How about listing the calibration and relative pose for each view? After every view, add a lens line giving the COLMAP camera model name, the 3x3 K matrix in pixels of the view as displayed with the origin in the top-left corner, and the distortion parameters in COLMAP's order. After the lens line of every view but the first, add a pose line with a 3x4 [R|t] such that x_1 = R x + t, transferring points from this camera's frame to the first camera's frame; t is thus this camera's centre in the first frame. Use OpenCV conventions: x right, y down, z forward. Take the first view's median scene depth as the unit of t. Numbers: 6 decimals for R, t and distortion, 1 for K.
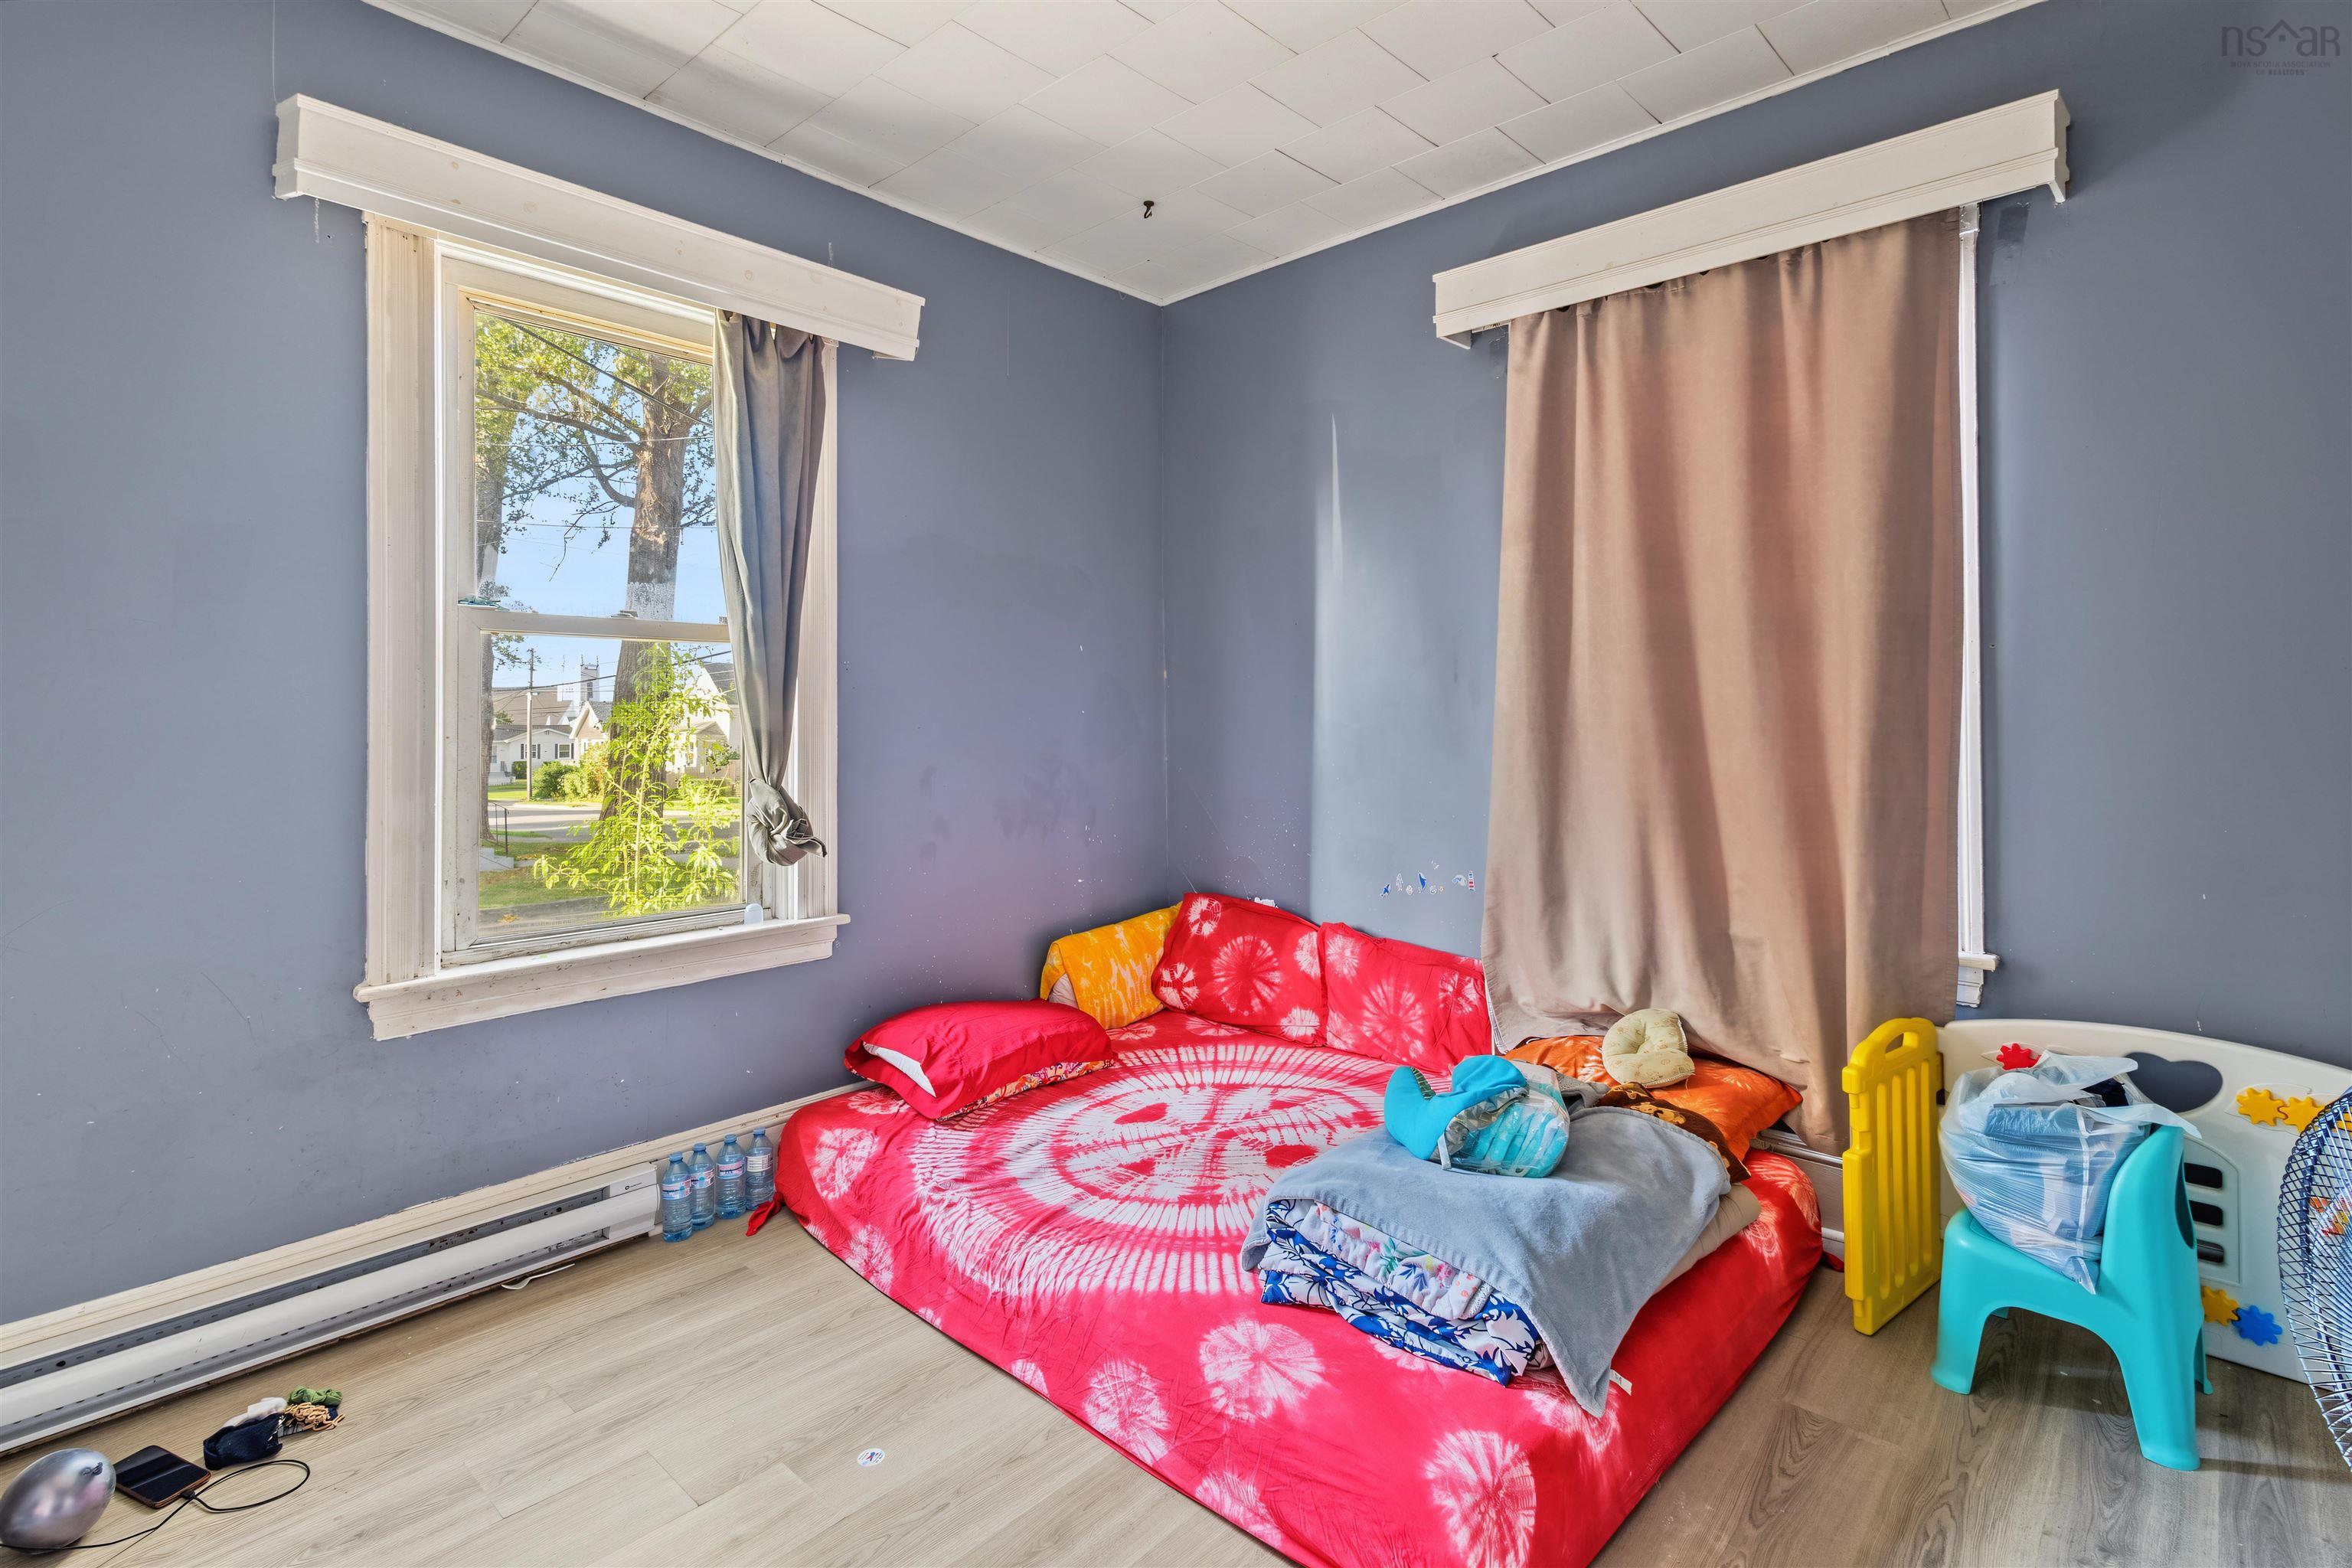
lens RADIAL K [[1135.2, 0, 1201.7], [0, 1135.2, 700.9], [0, 0, 1]] dist [0.009496, -0.000179]
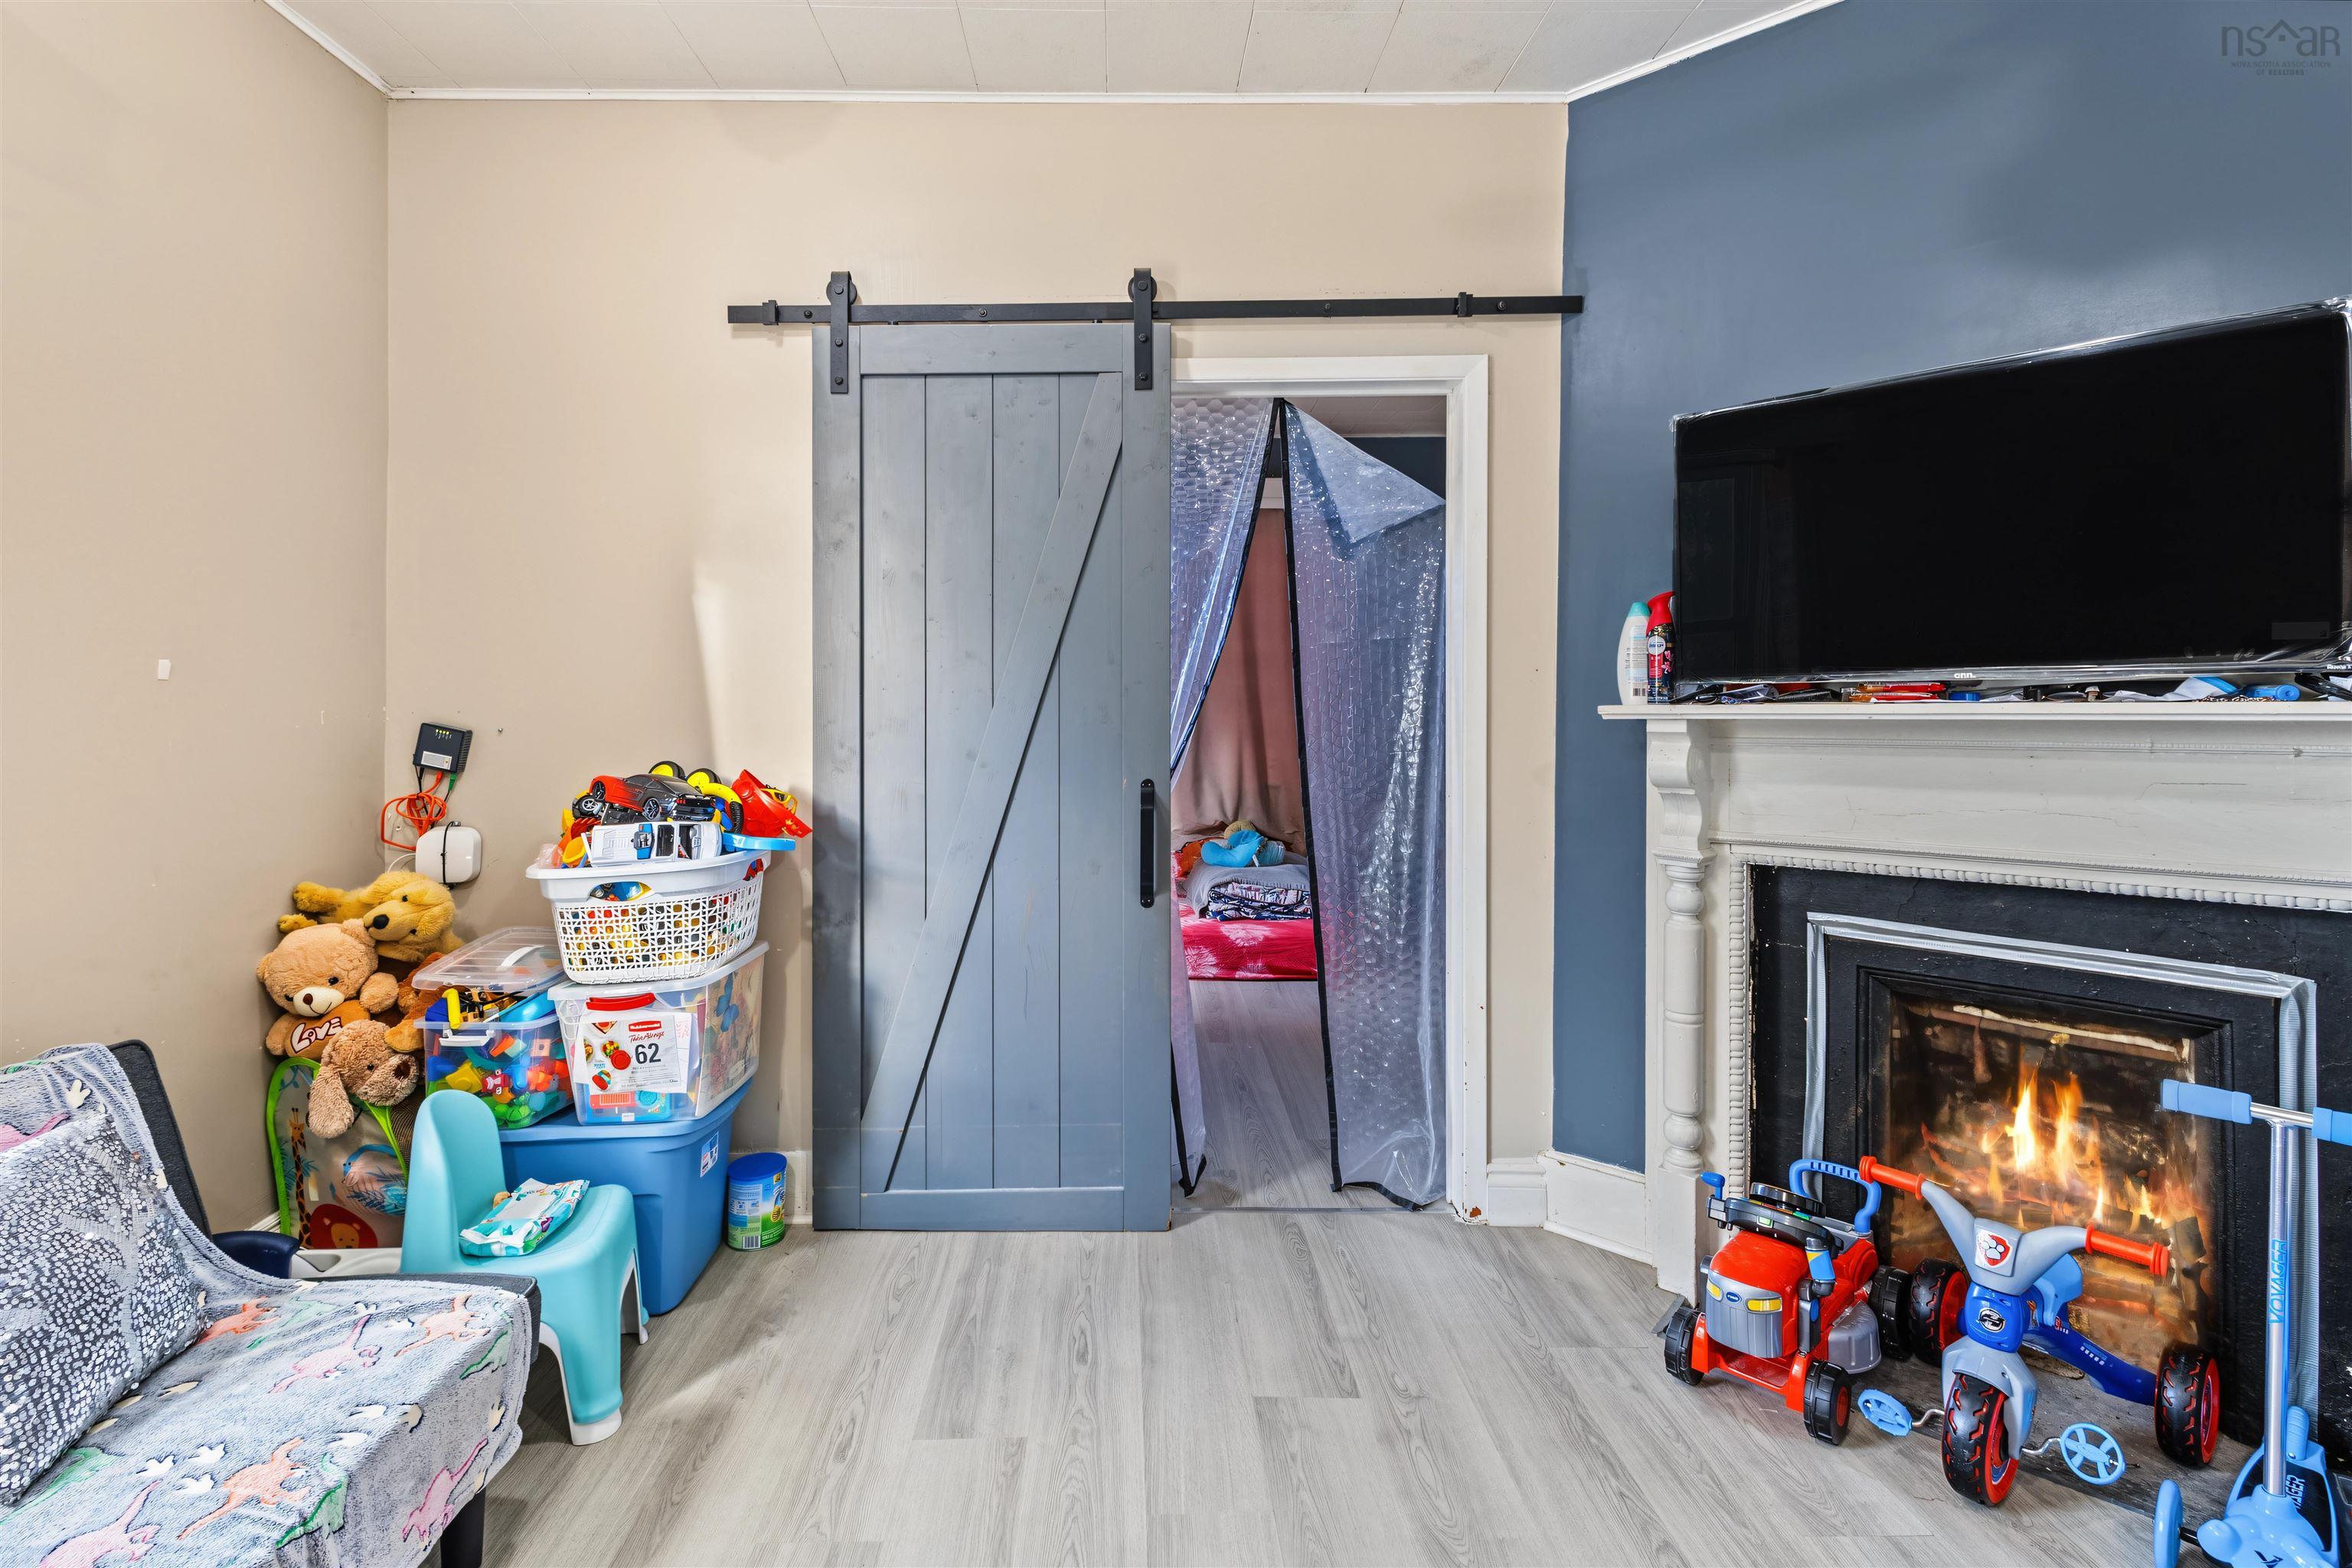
lens RADIAL K [[1135.2, 0, 1147.4], [0, 1135.2, 672.7], [0, 0, 1]] dist [0.009496, -0.000179]
pose [[0.727870, 0.010296, 0.685638, -1.444963], [-0.009136, 0.999944, -0.005317, -0.015668], [-0.685654, -0.002393, 0.727923, -0.596748]]
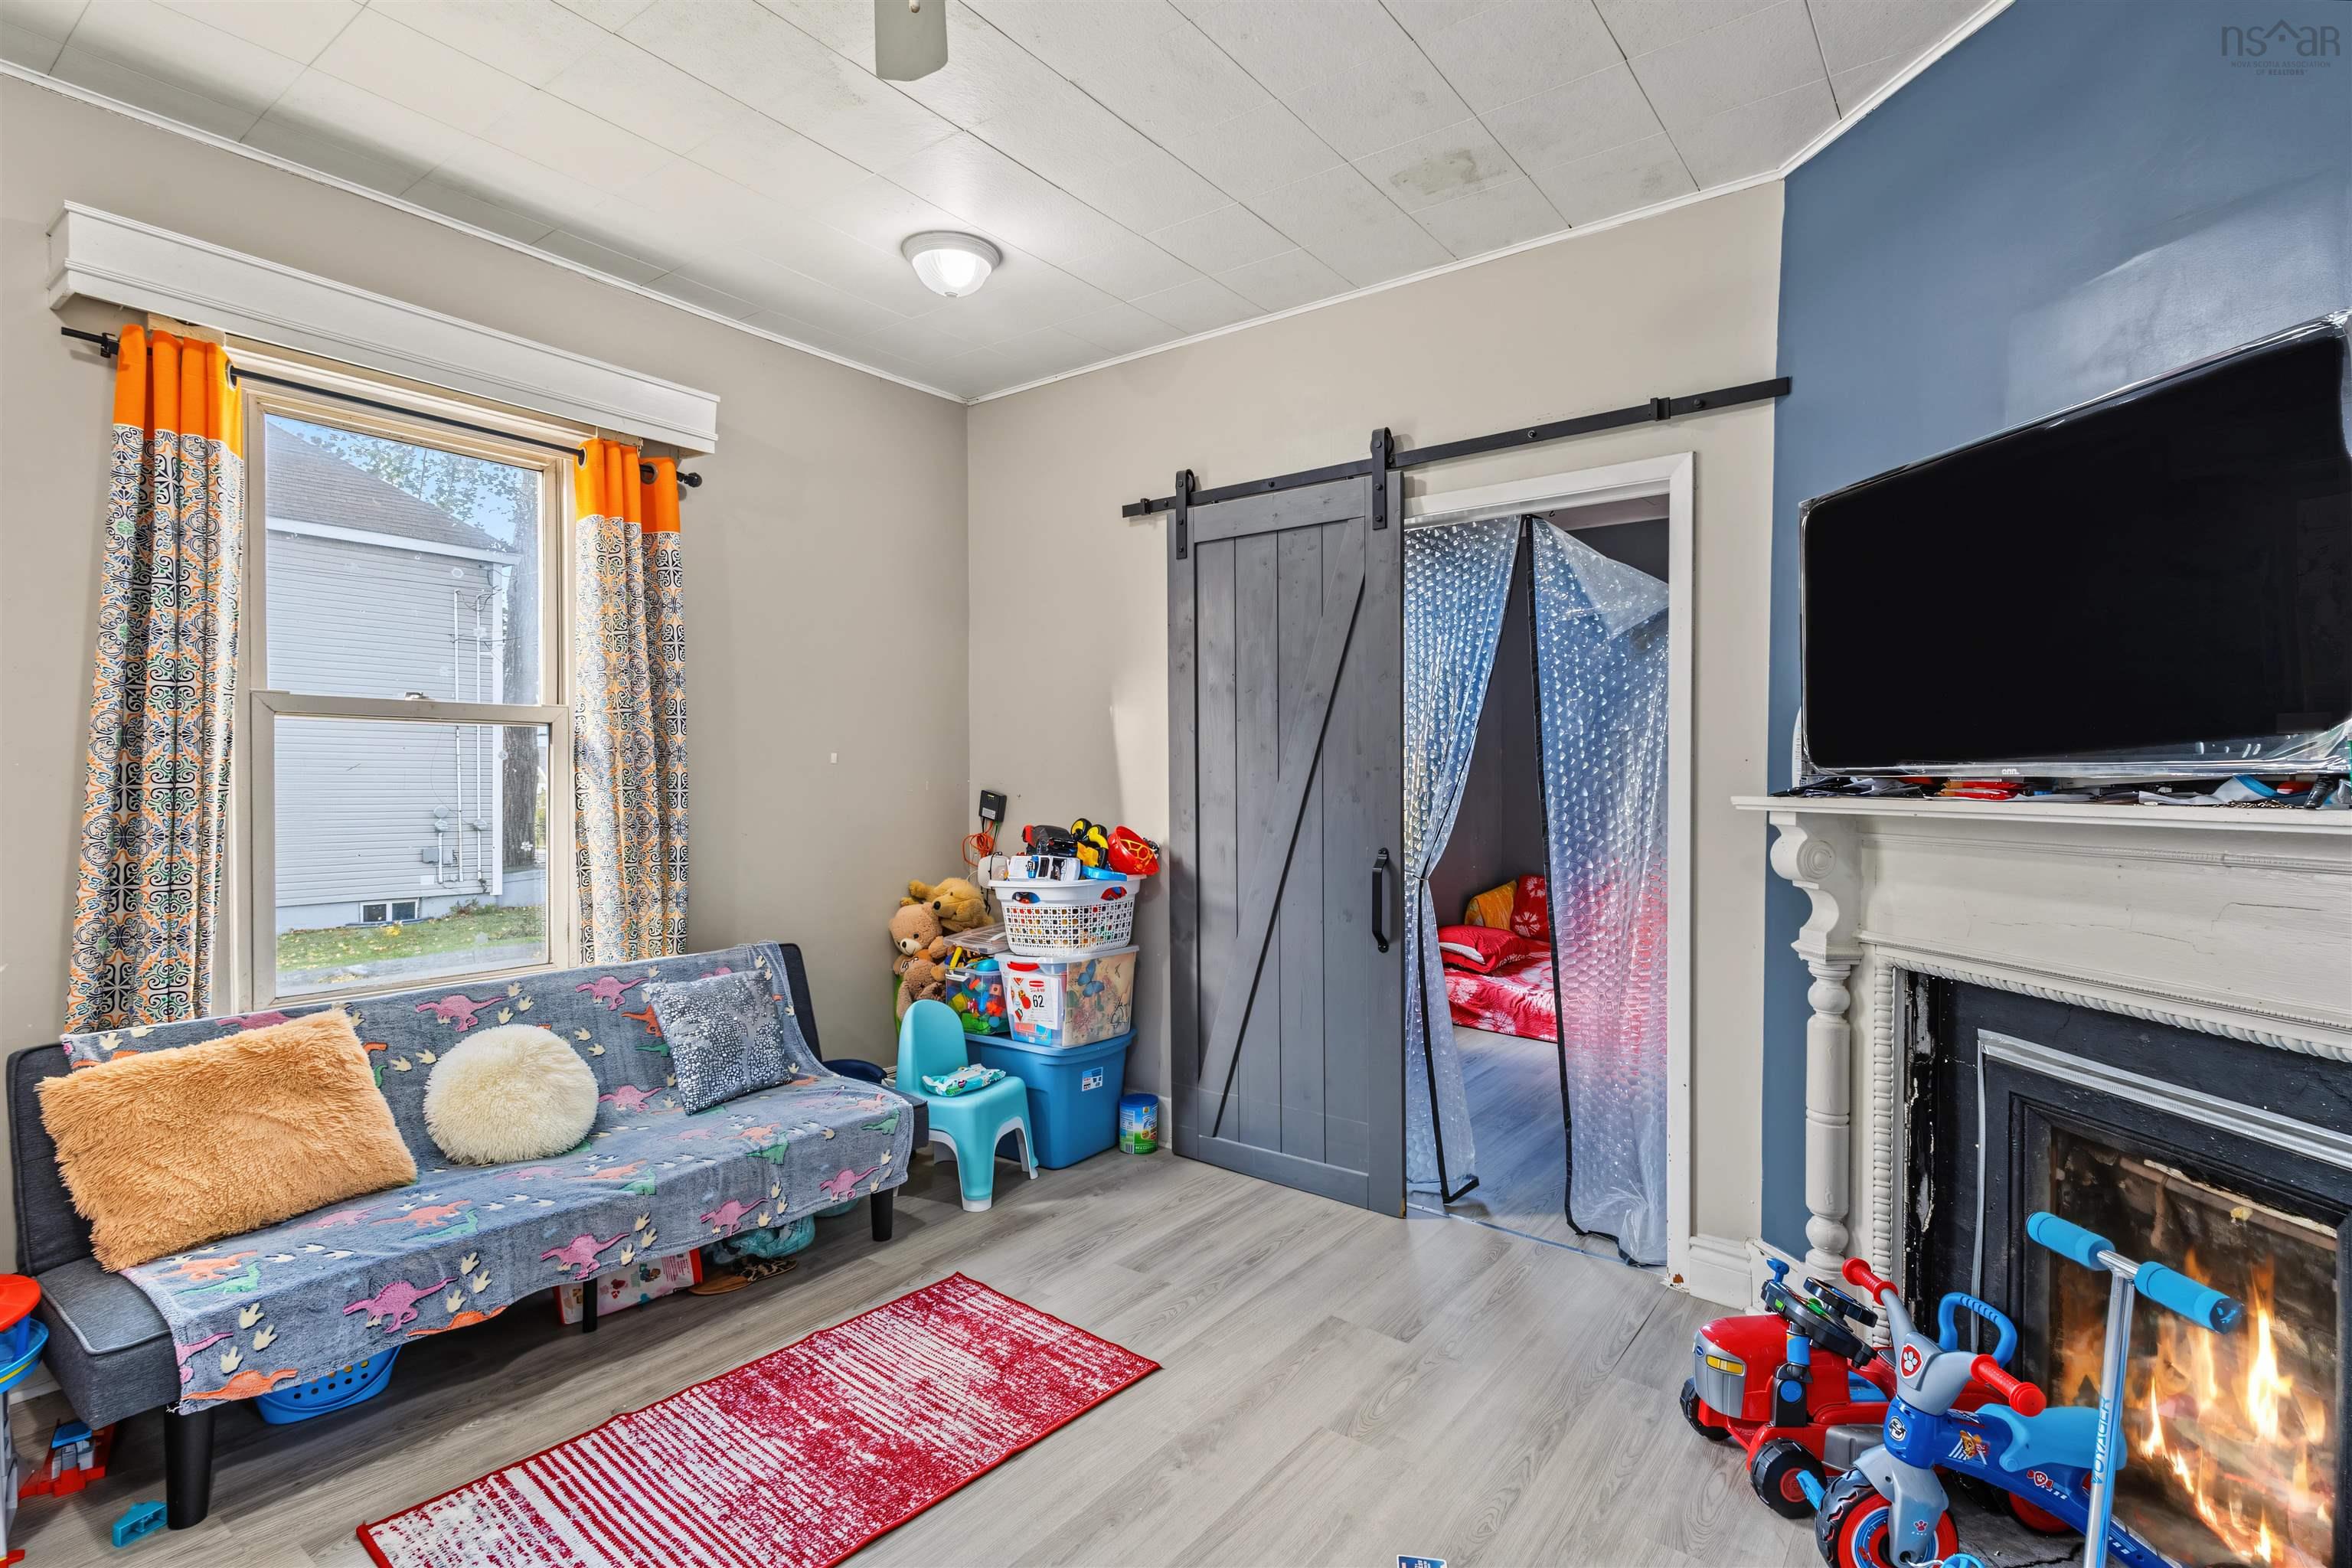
lens RADIAL K [[1135.2, 0, 1186.3], [0, 1135.2, 783.0], [0, 0, 1]] dist [0.009496, -0.000179]
pose [[0.995527, 0.007791, 0.094159, -1.069097], [-0.010617, 0.999507, 0.029542, -0.032232], [-0.093882, -0.030410, 0.995119, -1.087045]]
